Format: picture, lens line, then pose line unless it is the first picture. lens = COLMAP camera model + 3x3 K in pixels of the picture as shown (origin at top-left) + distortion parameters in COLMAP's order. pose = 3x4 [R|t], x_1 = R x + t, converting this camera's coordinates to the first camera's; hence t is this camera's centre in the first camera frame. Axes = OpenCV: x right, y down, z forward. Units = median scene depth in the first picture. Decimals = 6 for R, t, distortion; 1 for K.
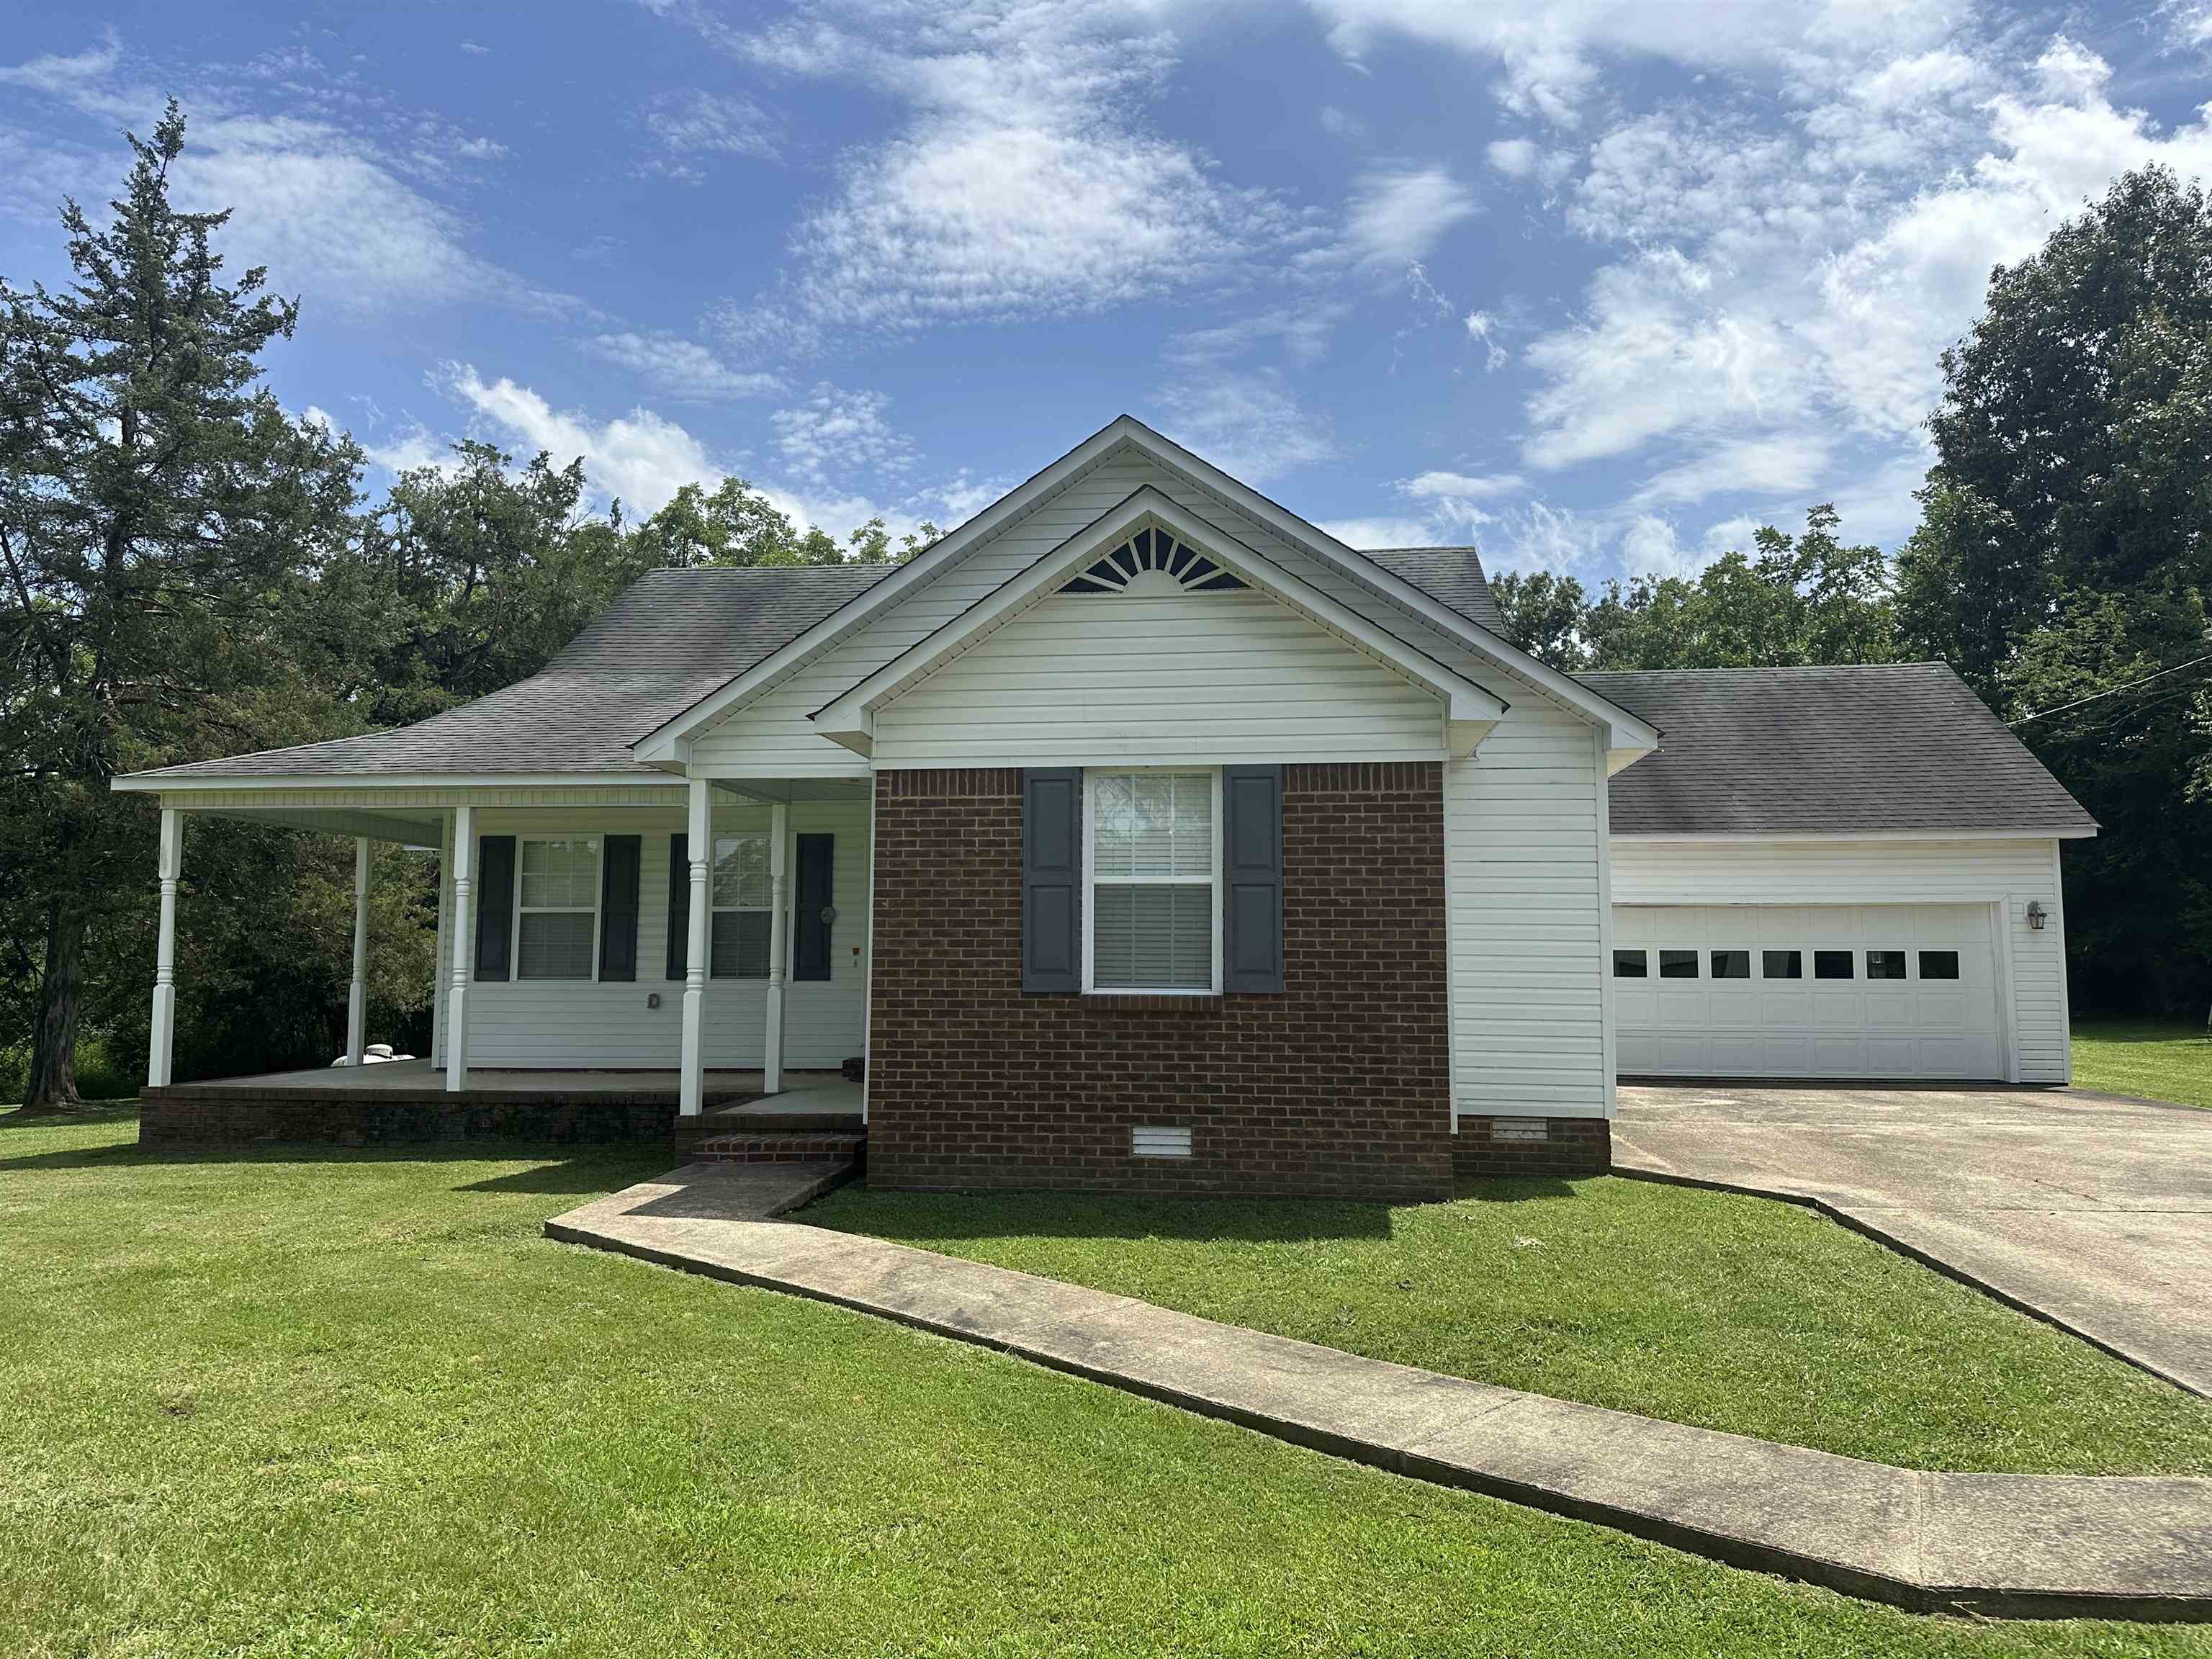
lens RADIAL K [[1548.1, 0, 1100.7], [0, 1548.1, 802.7], [0, 0, 1]] dist [0.080625, -0.088799]
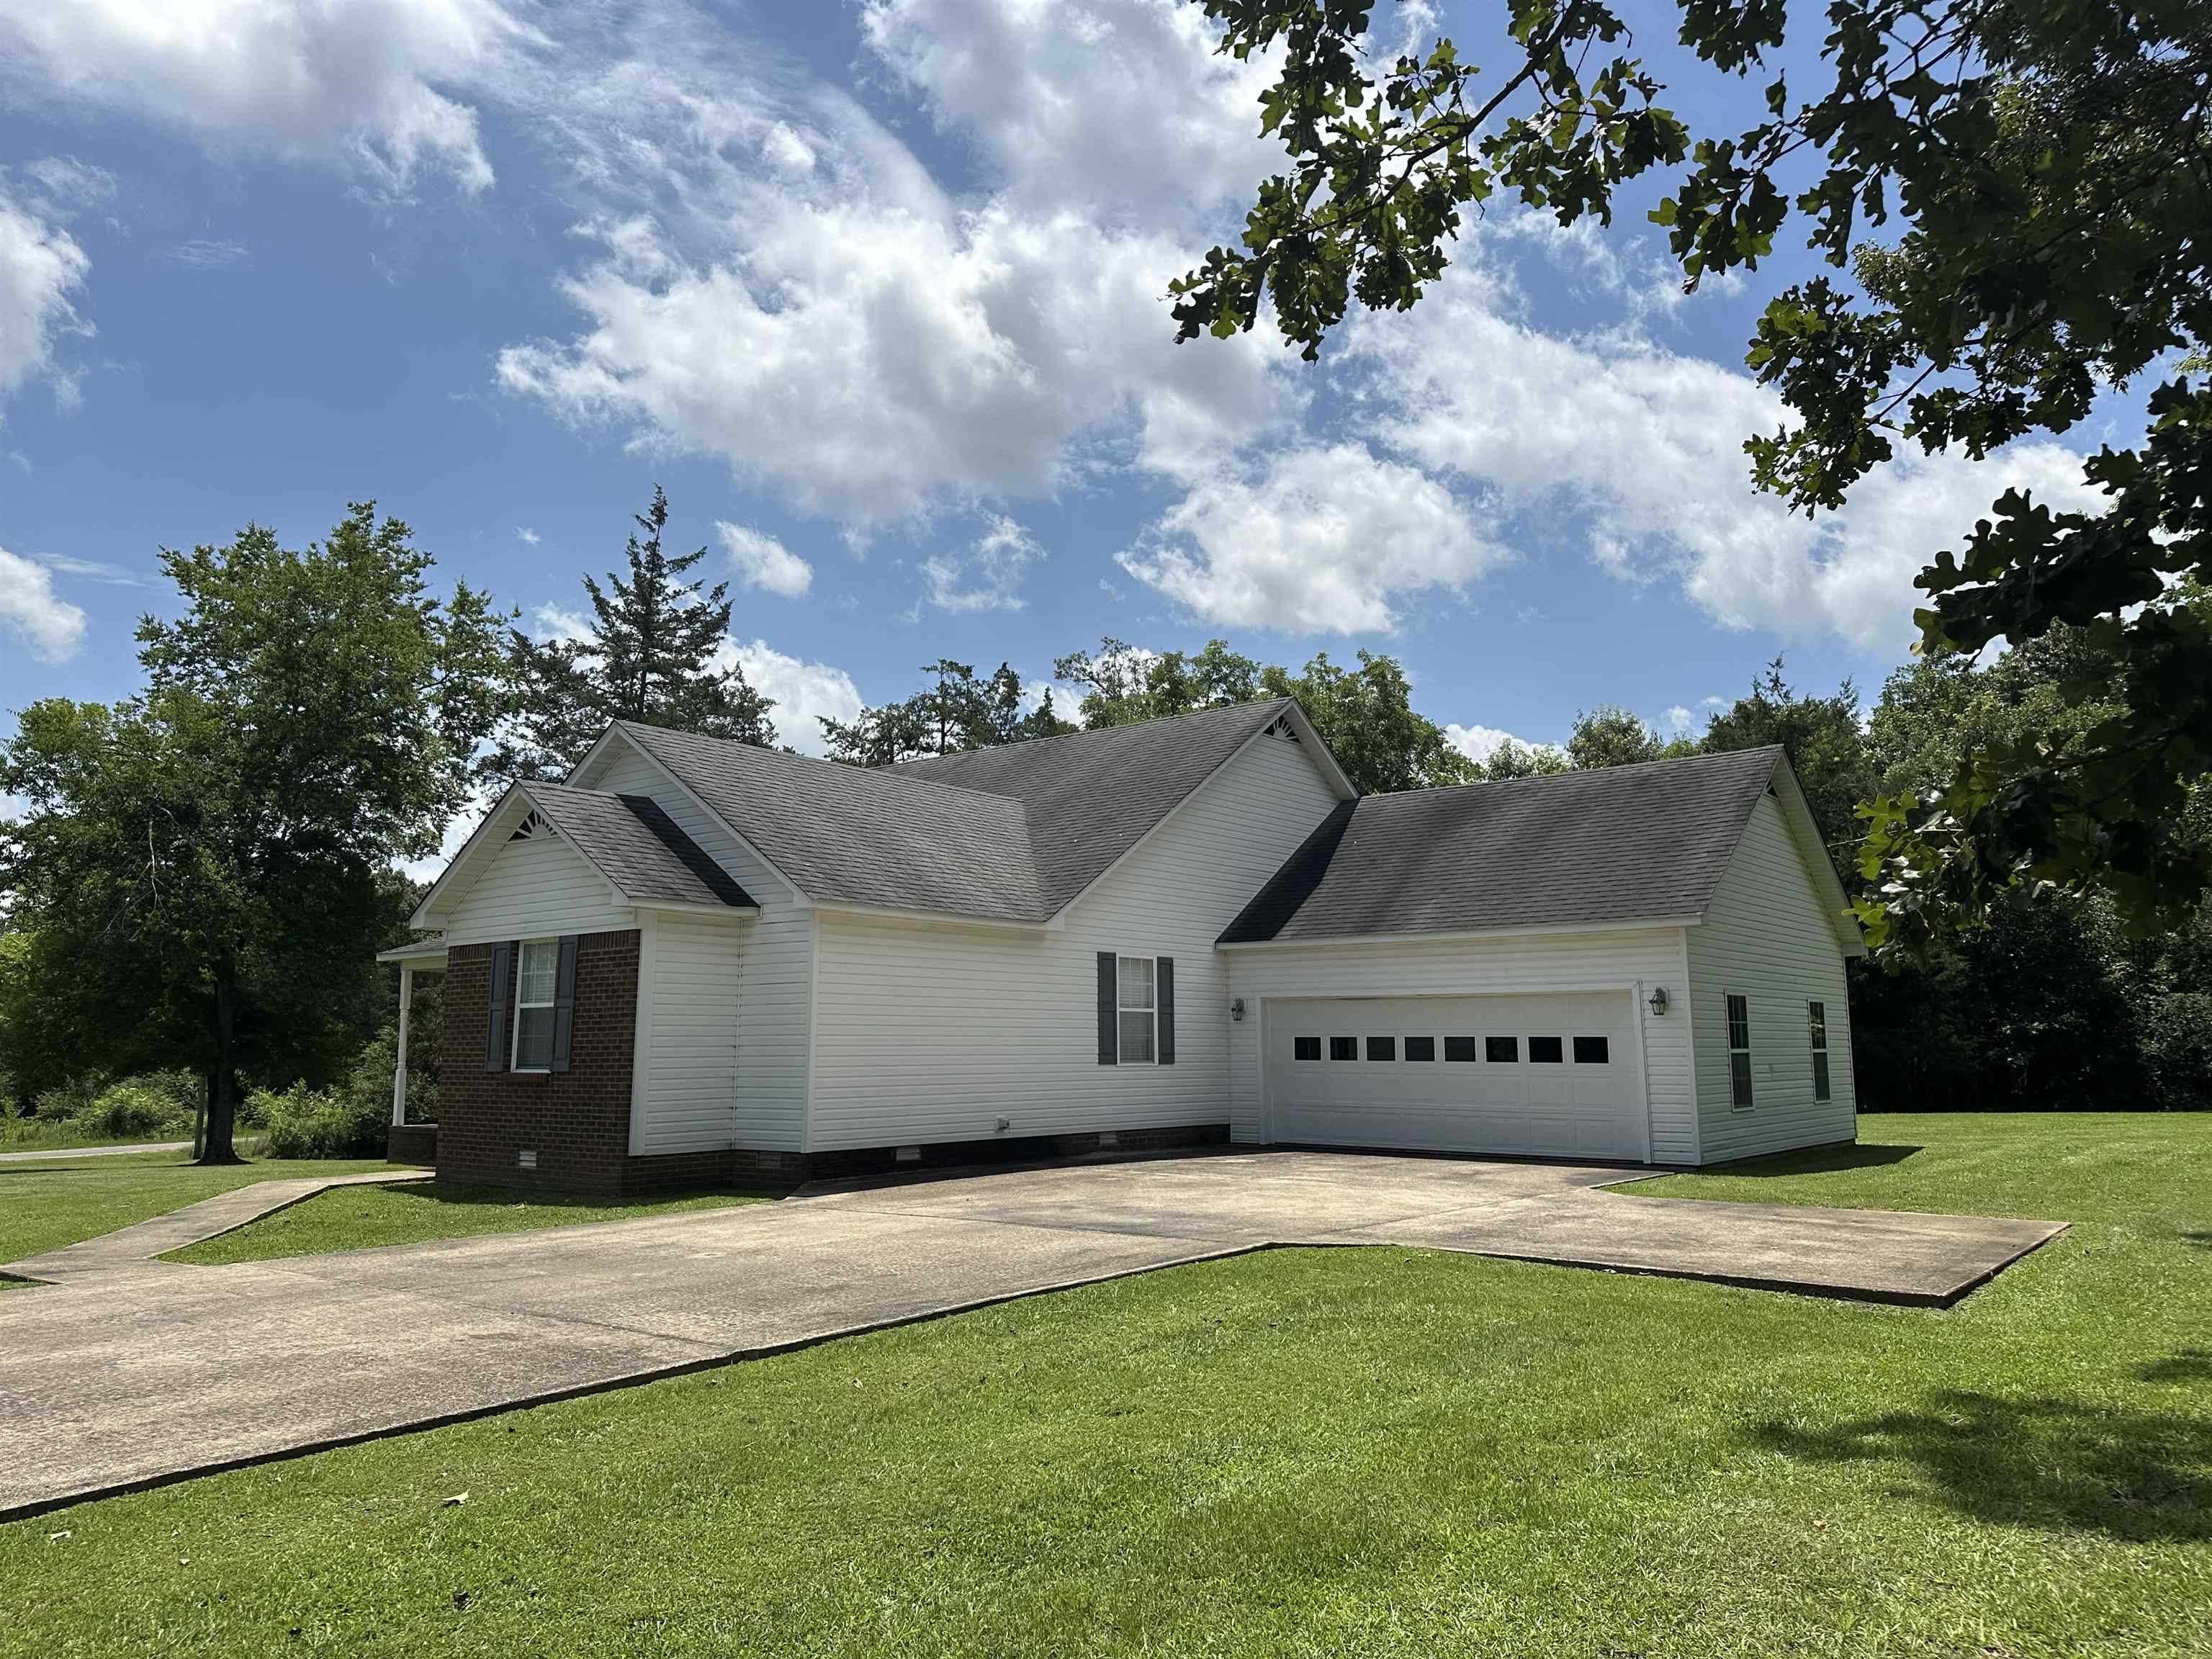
lens RADIAL K [[1545.4, 0, 1099.7], [0, 1545.4, 839.7], [0, 0, 1]] dist [0.136340, -0.195922]
pose [[0.843518, -0.077777, -0.531439, 1.123004], [0.058894, 0.996887, -0.052417, -0.003924], [0.533862, 0.012916, 0.845473, -0.104799]]
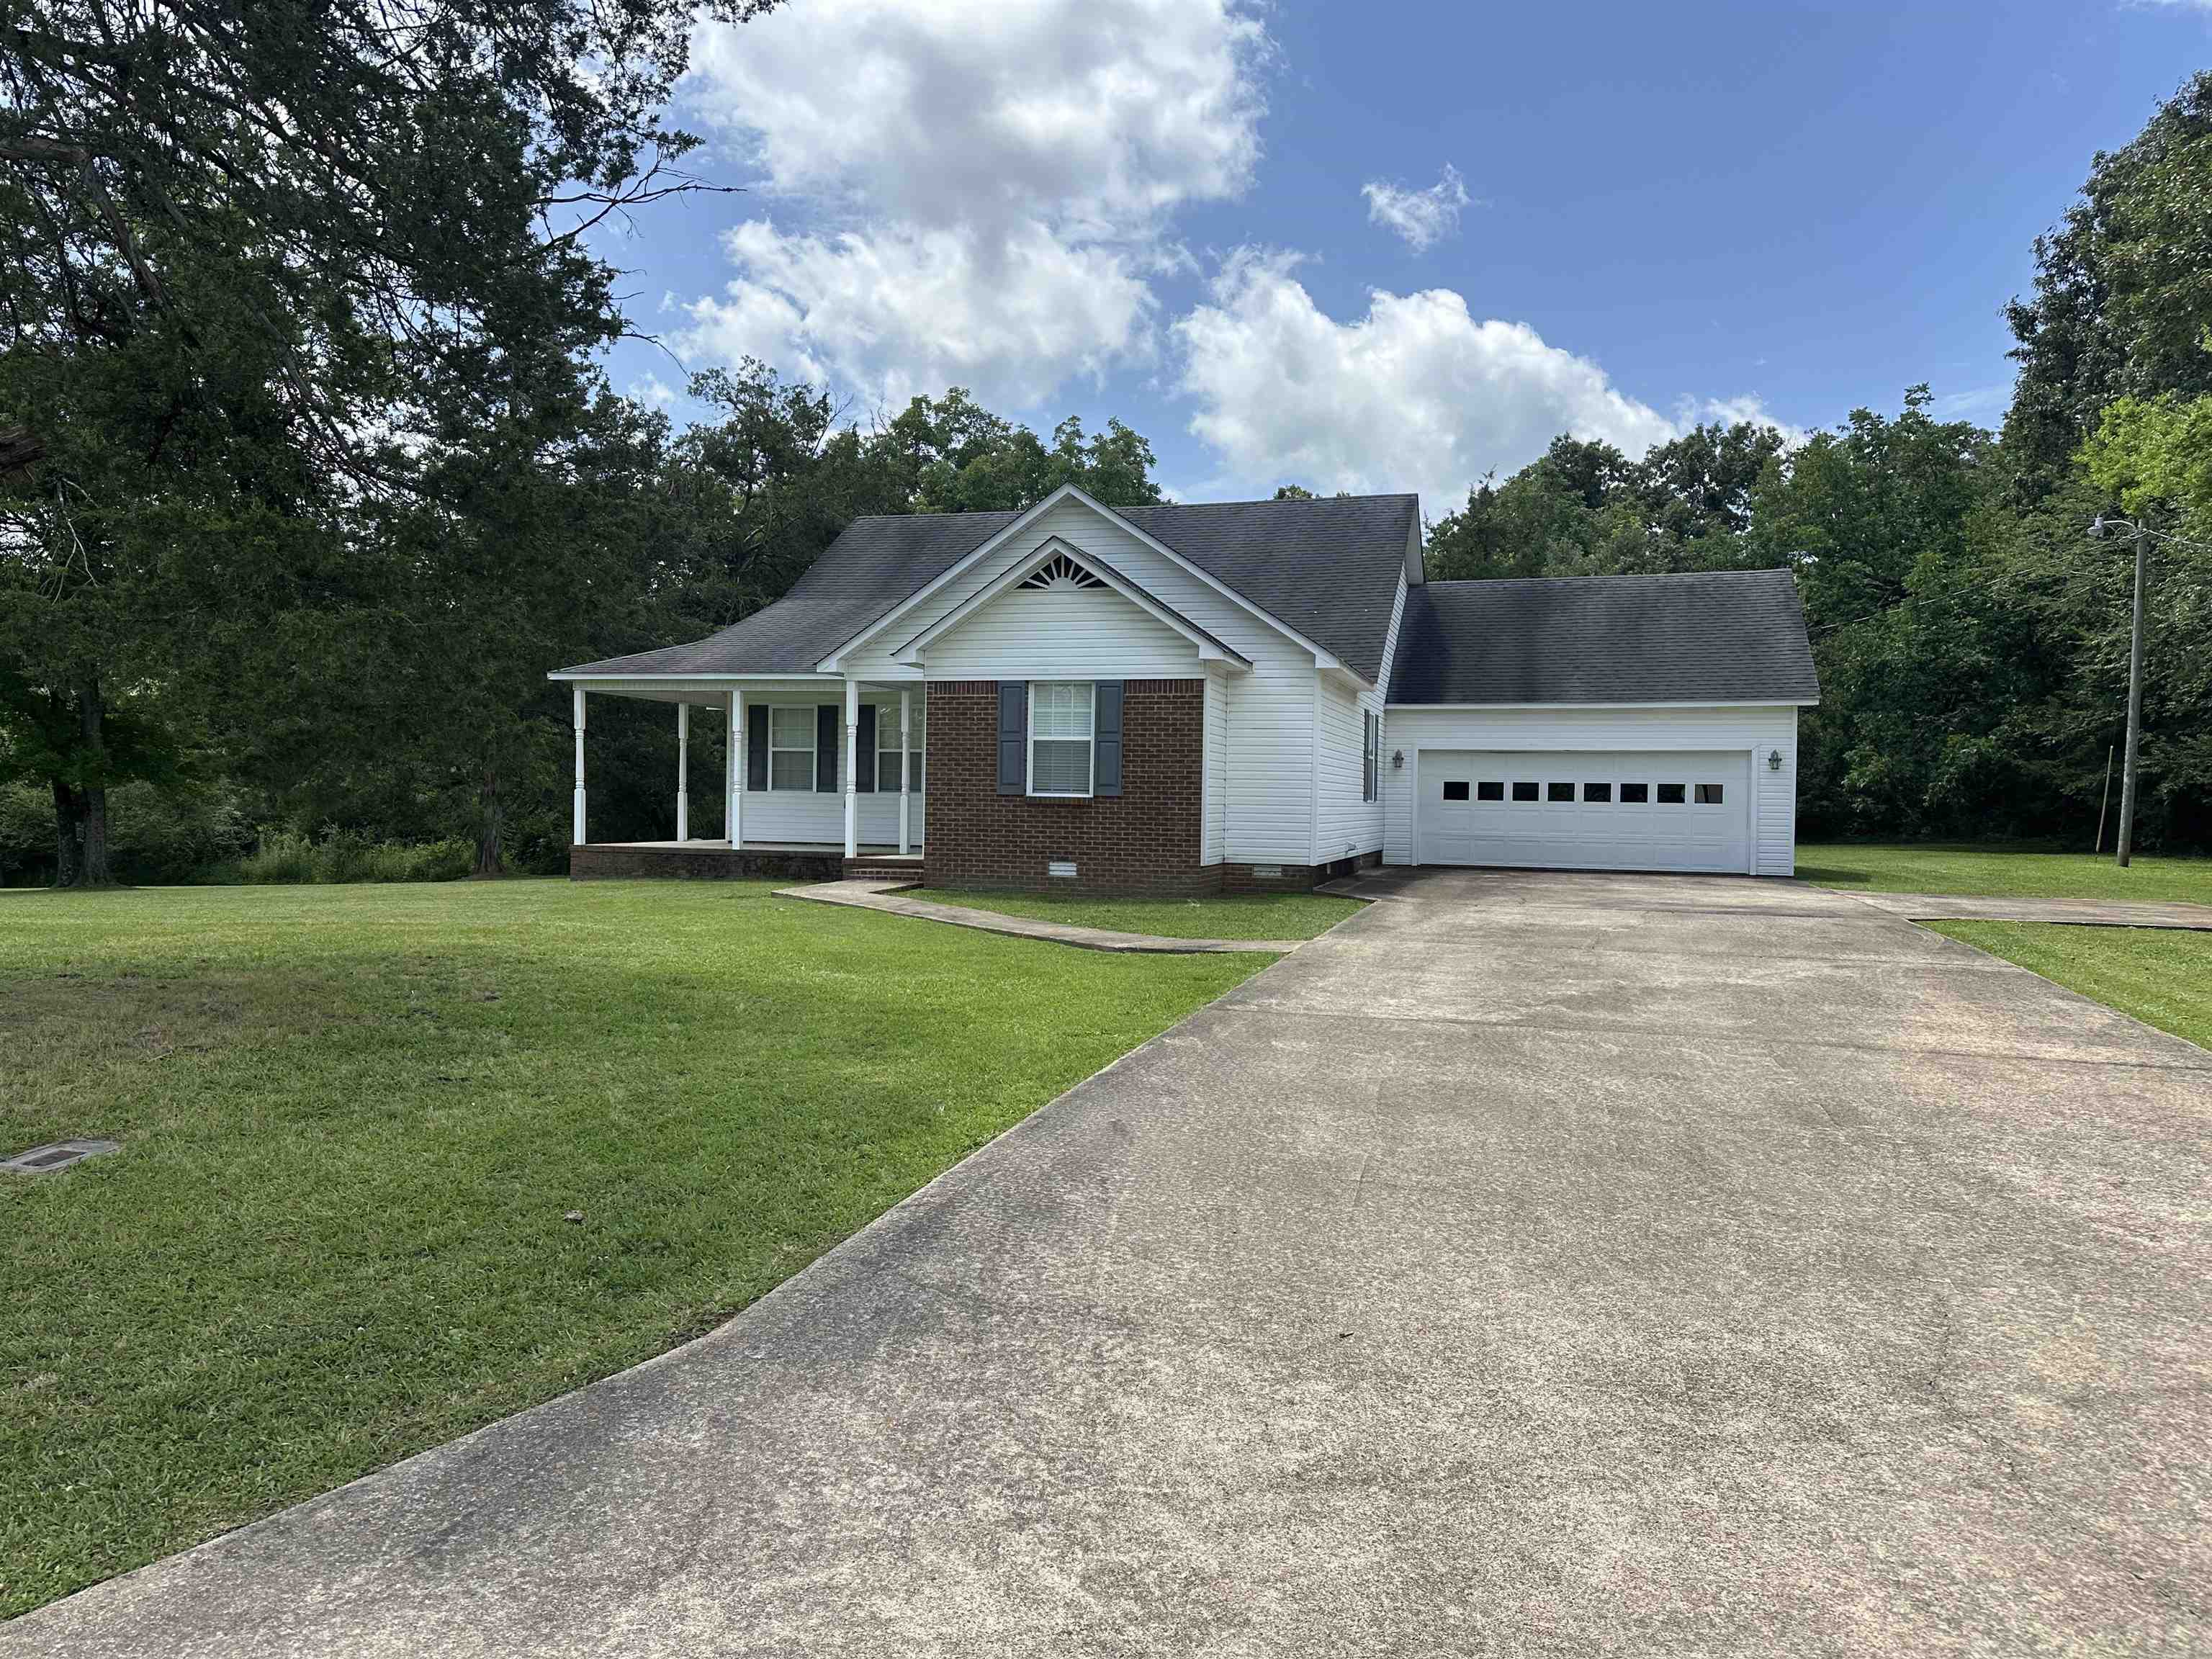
lens RADIAL K [[1545.4, 0, 1099.7], [0, 1545.4, 839.7], [0, 0, 1]] dist [0.136340, -0.195922]
pose [[0.984589, 0.018229, -0.173930, 0.318682], [0.003781, 0.992101, 0.125382, -0.051649], [0.174841, -0.124107, 0.976744, -0.692929]]
